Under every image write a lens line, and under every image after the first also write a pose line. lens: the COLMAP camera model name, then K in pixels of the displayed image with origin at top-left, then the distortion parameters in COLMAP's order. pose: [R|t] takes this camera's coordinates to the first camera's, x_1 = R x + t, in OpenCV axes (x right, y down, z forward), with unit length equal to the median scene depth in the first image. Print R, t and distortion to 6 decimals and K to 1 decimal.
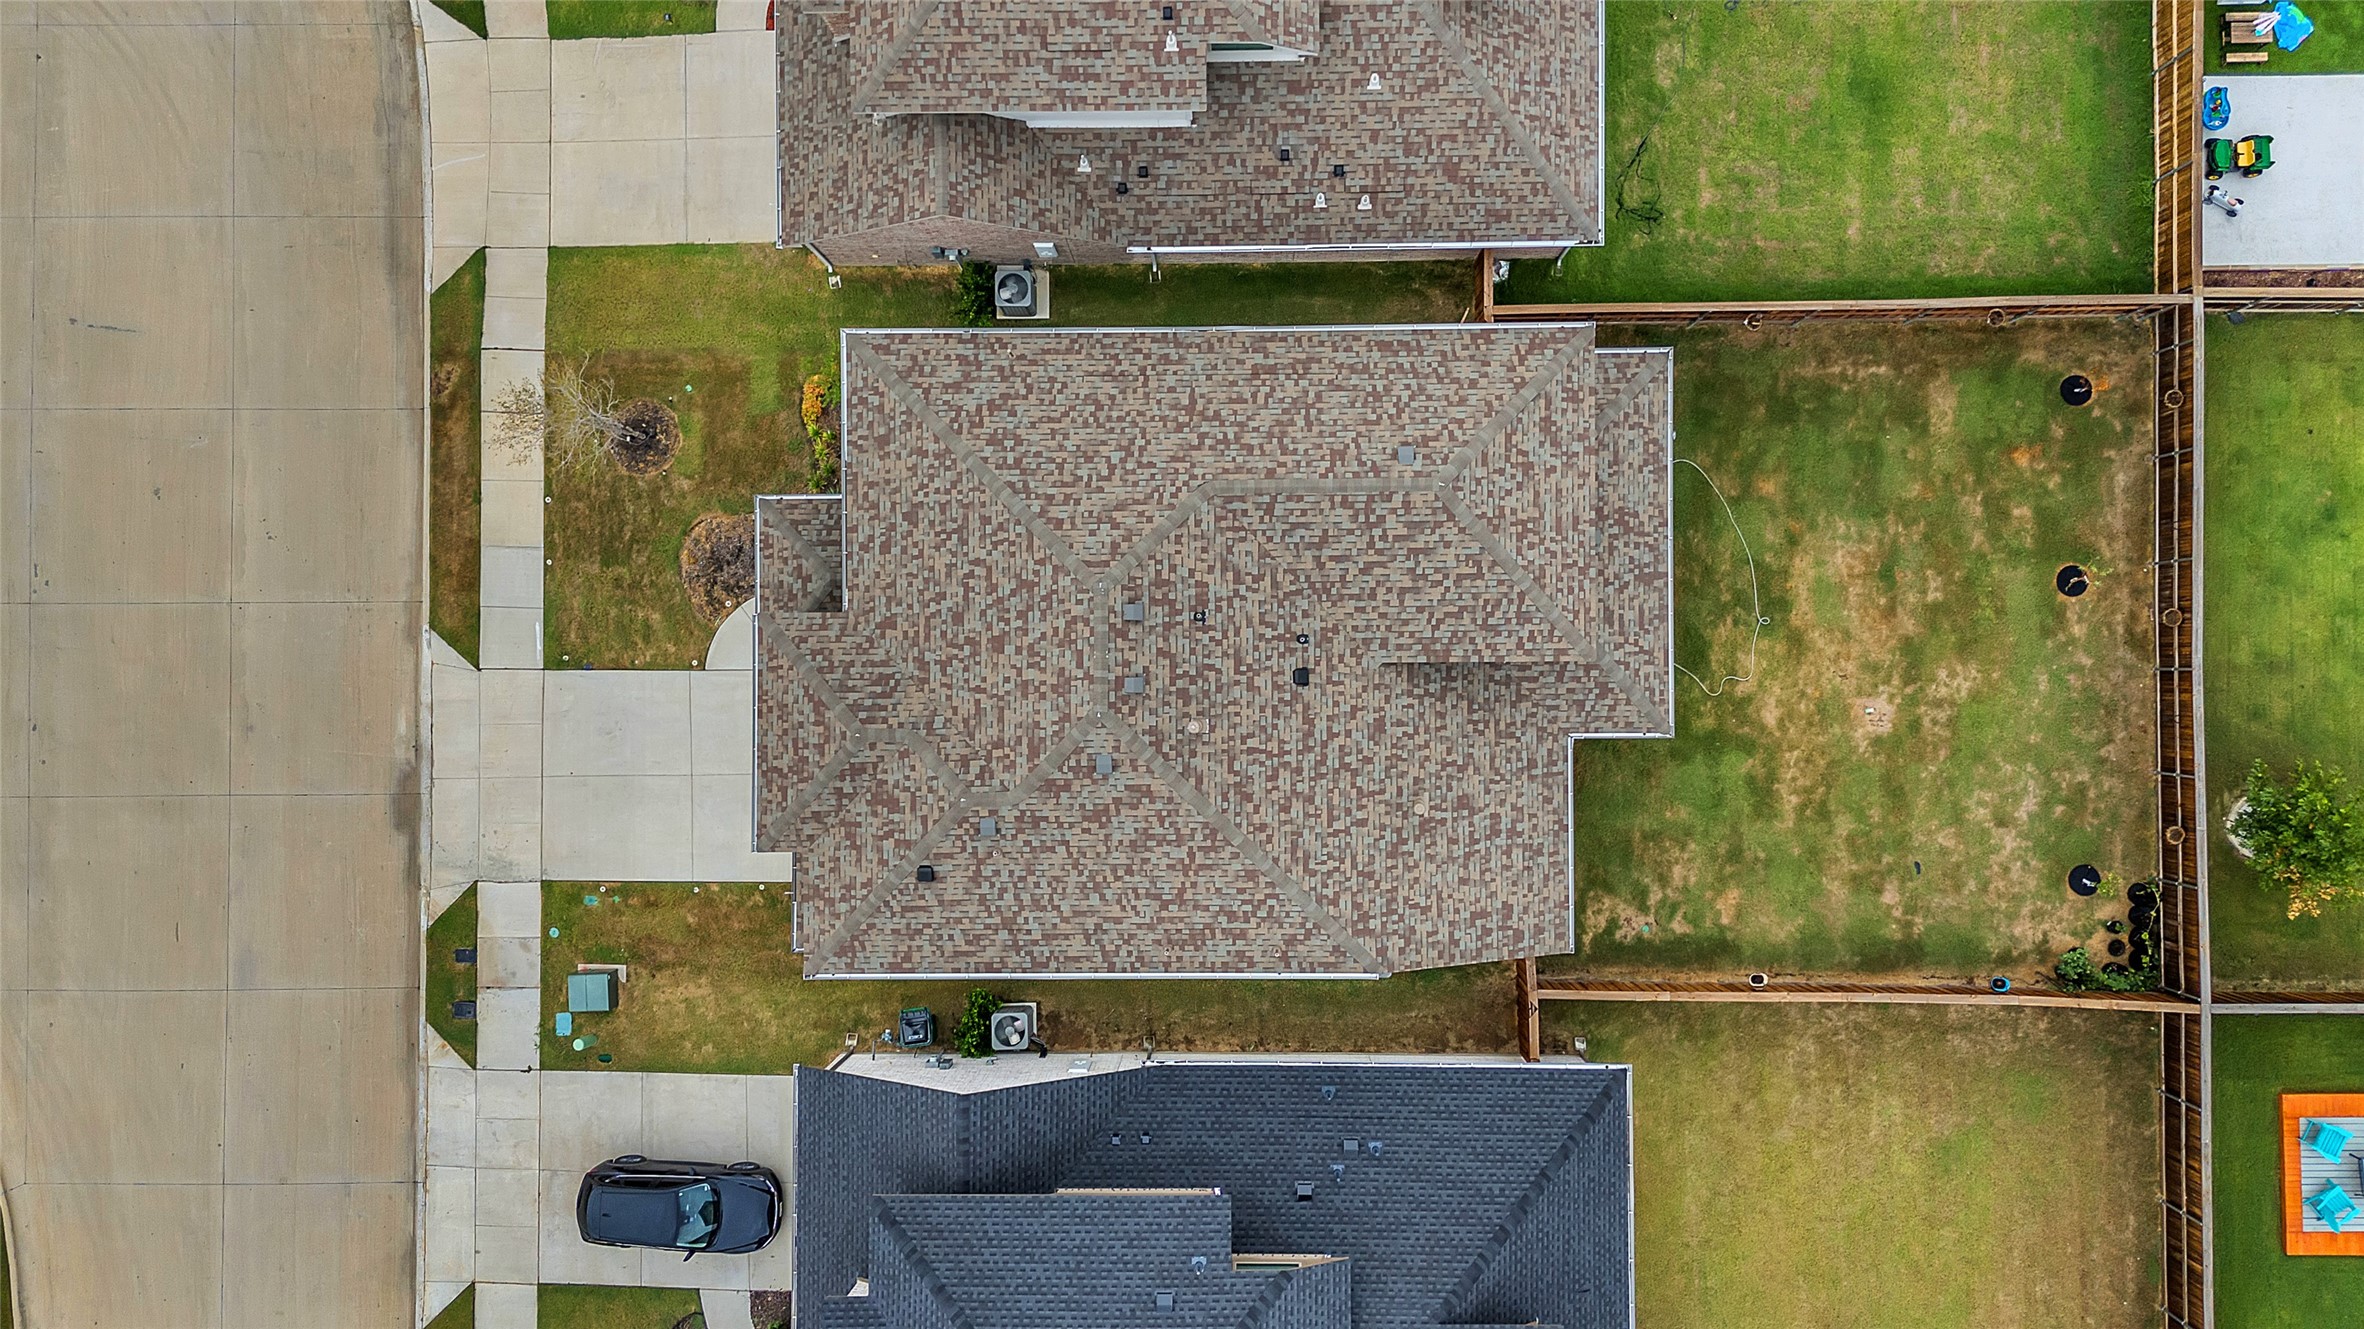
lens RADIAL K [[1787.9, 0, 1191.0], [0, 1787.9, 657.9], [0, 0, 1]] dist [0.041419, -0.027206]
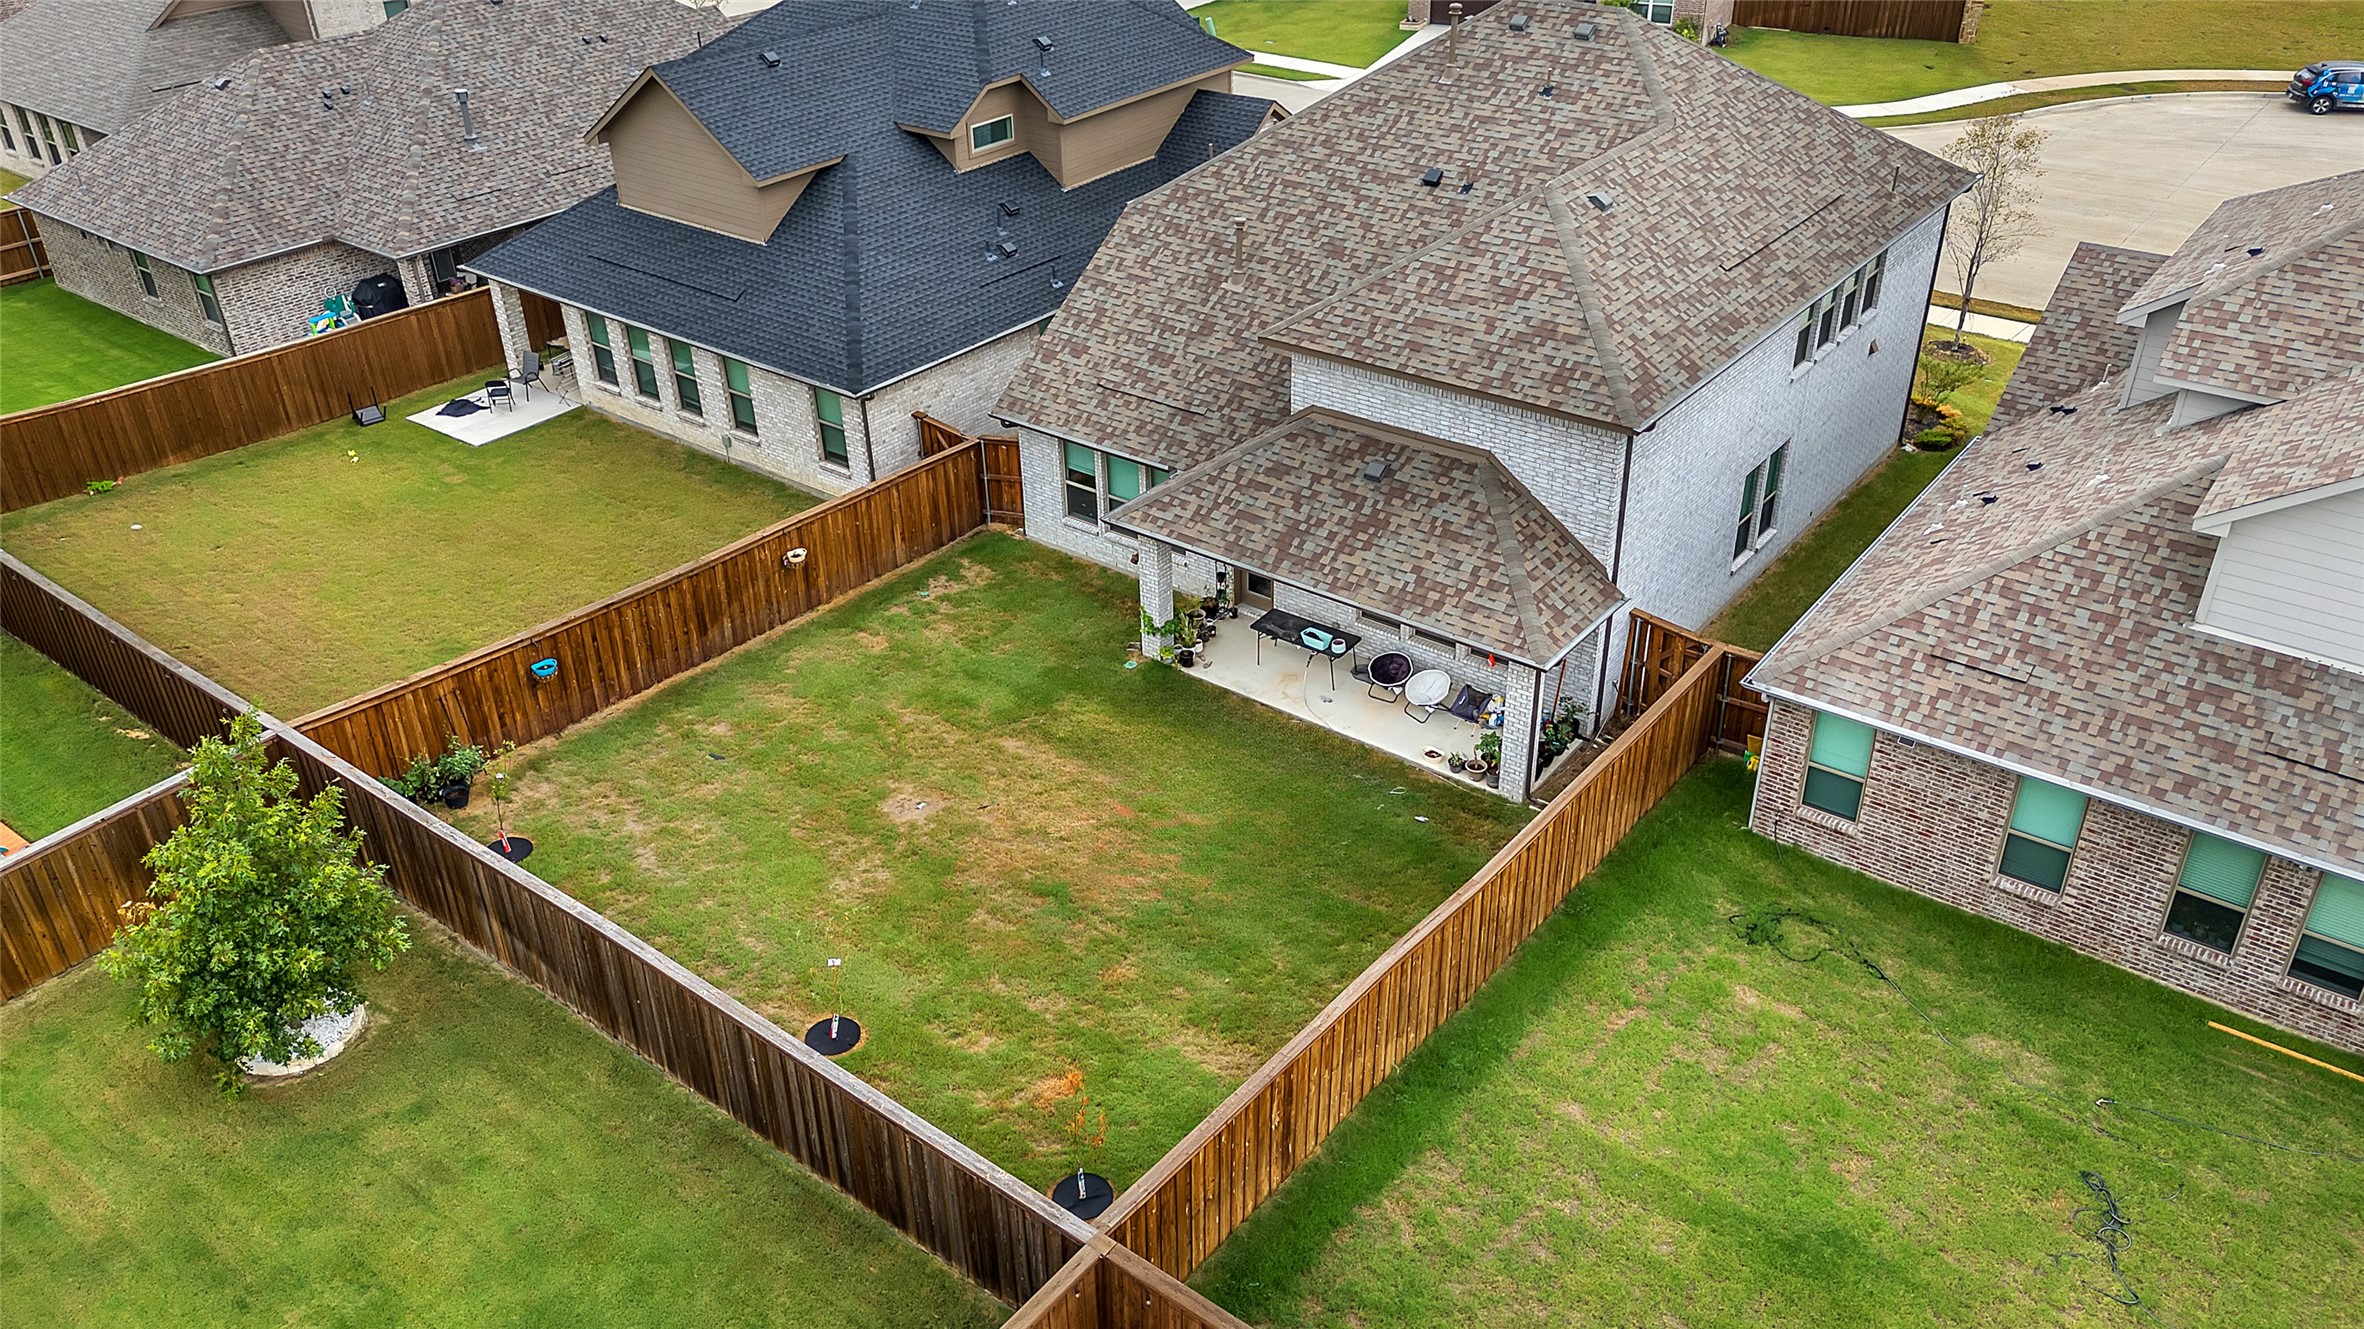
lens RADIAL K [[1787.9, 0, 1189.7], [0, 1787.9, 685.9], [0, 0, 1]] dist [0.041419, -0.027206]
pose [[-0.614253, 0.449530, -0.648549, 0.825711], [-0.787795, -0.301922, 0.536864, -0.449967], [0.045525, 0.840694, 0.539594, 0.680627]]
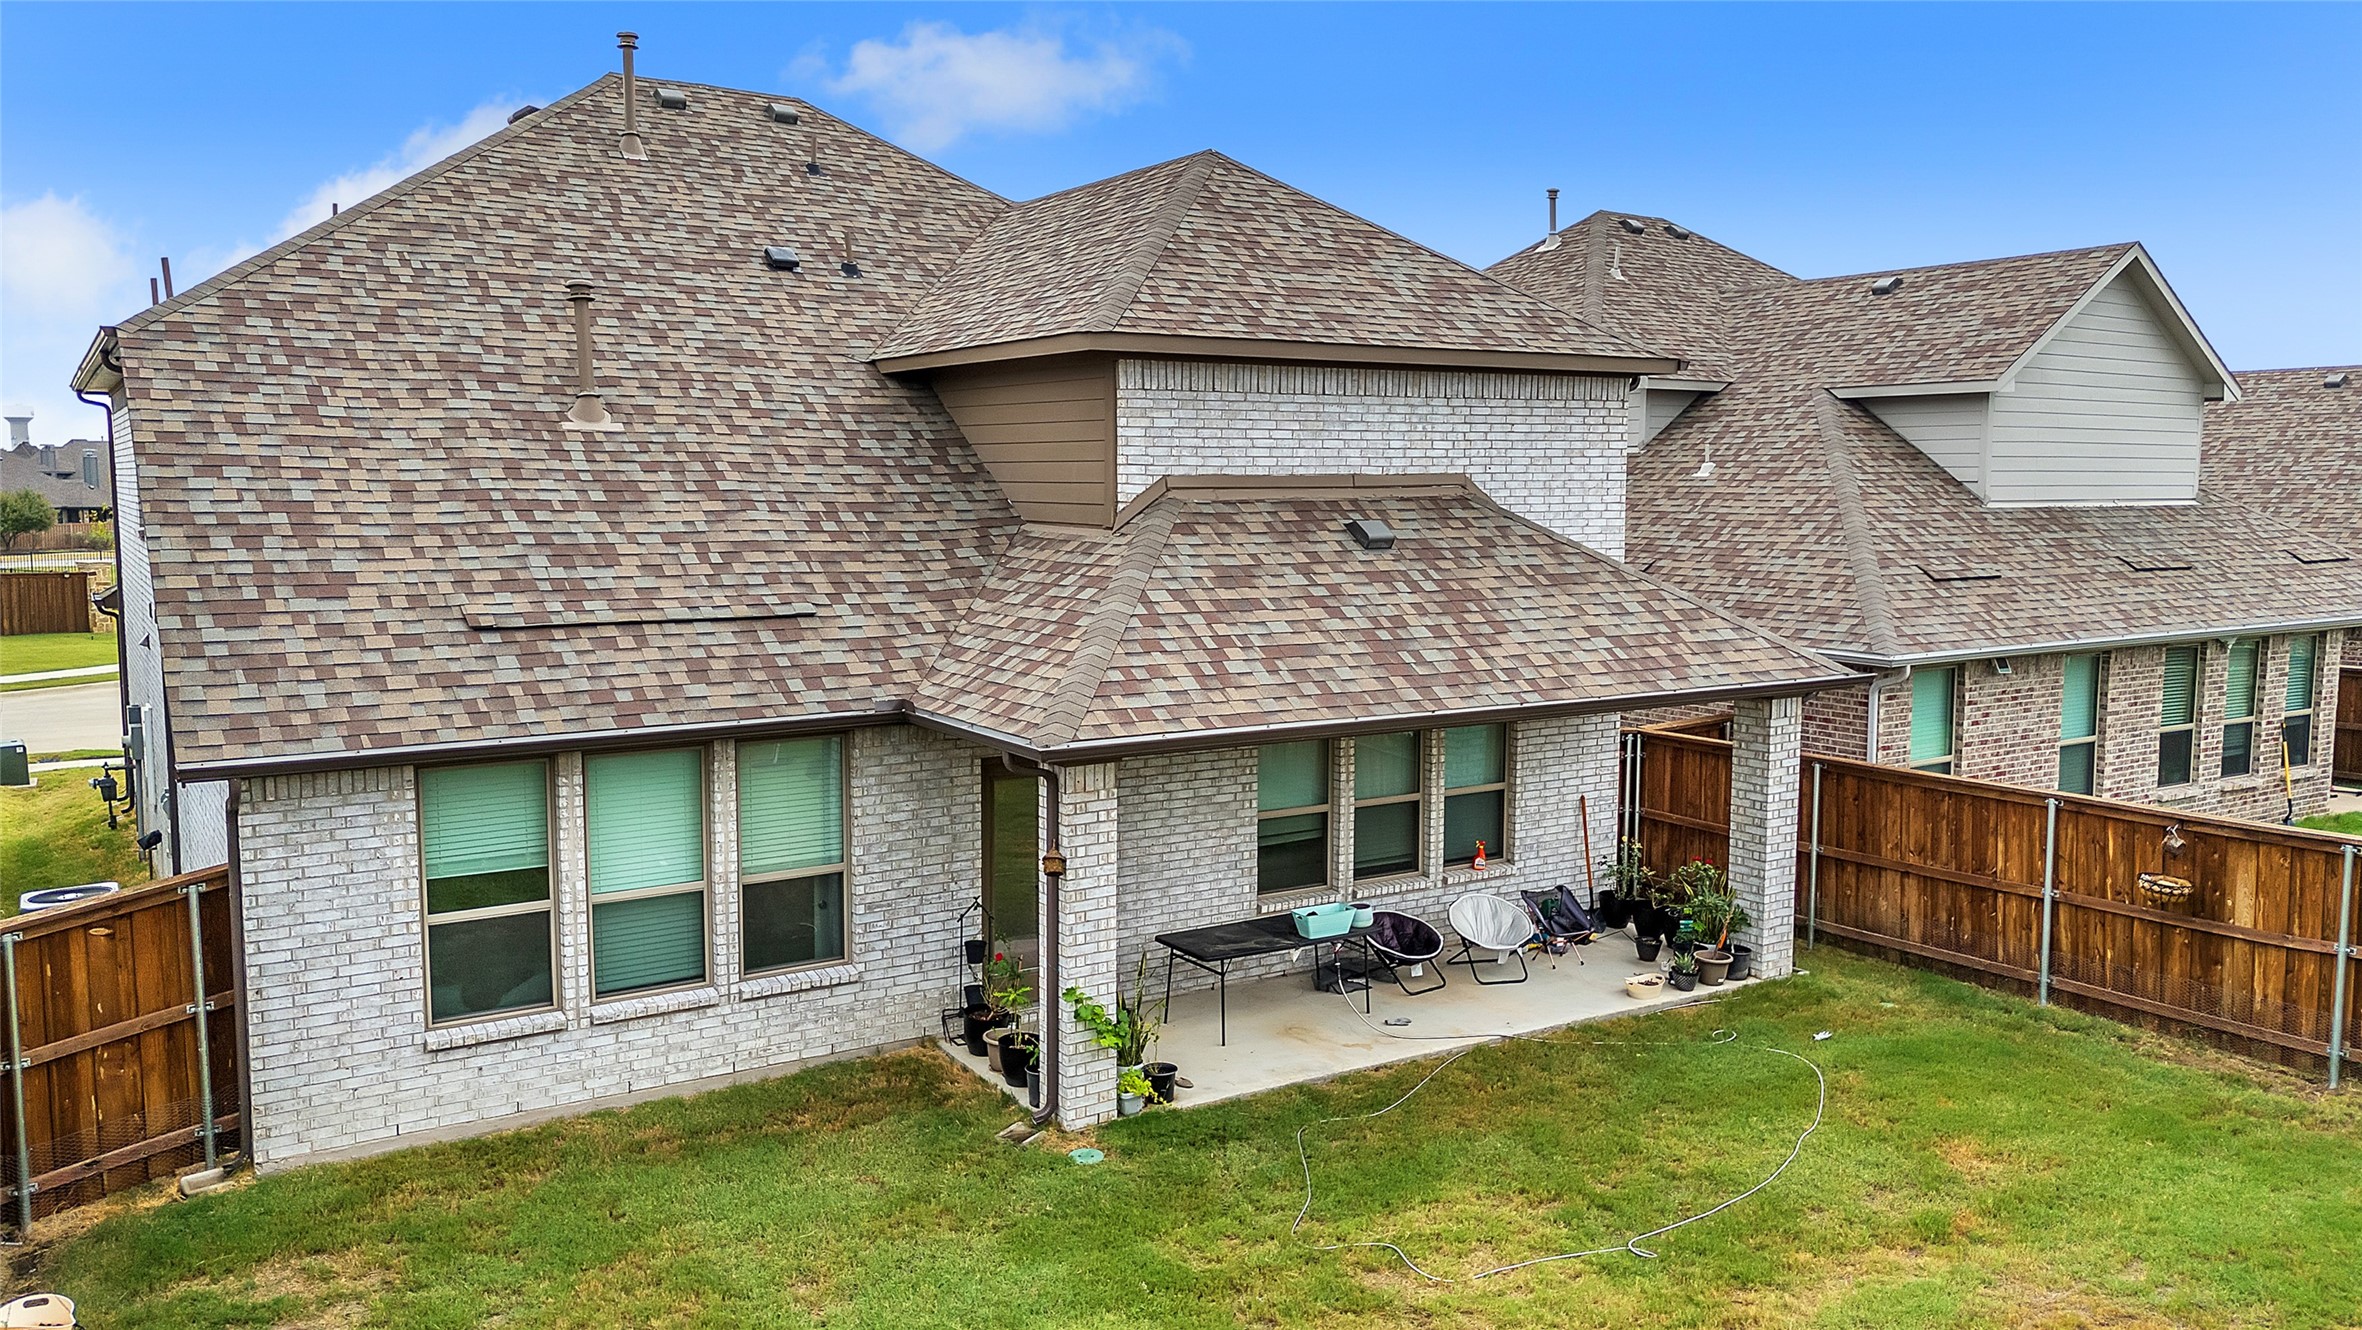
lens RADIAL K [[1786.4, 0, 1192.4], [0, 1786.4, 674.2], [0, 0, 1]] dist [0.041419, -0.027206]
pose [[0.534444, 0.131398, -0.834928, 0.557491], [-0.845156, 0.072538, -0.529575, 0.188553], [-0.009021, 0.988672, 0.149819, 0.995638]]
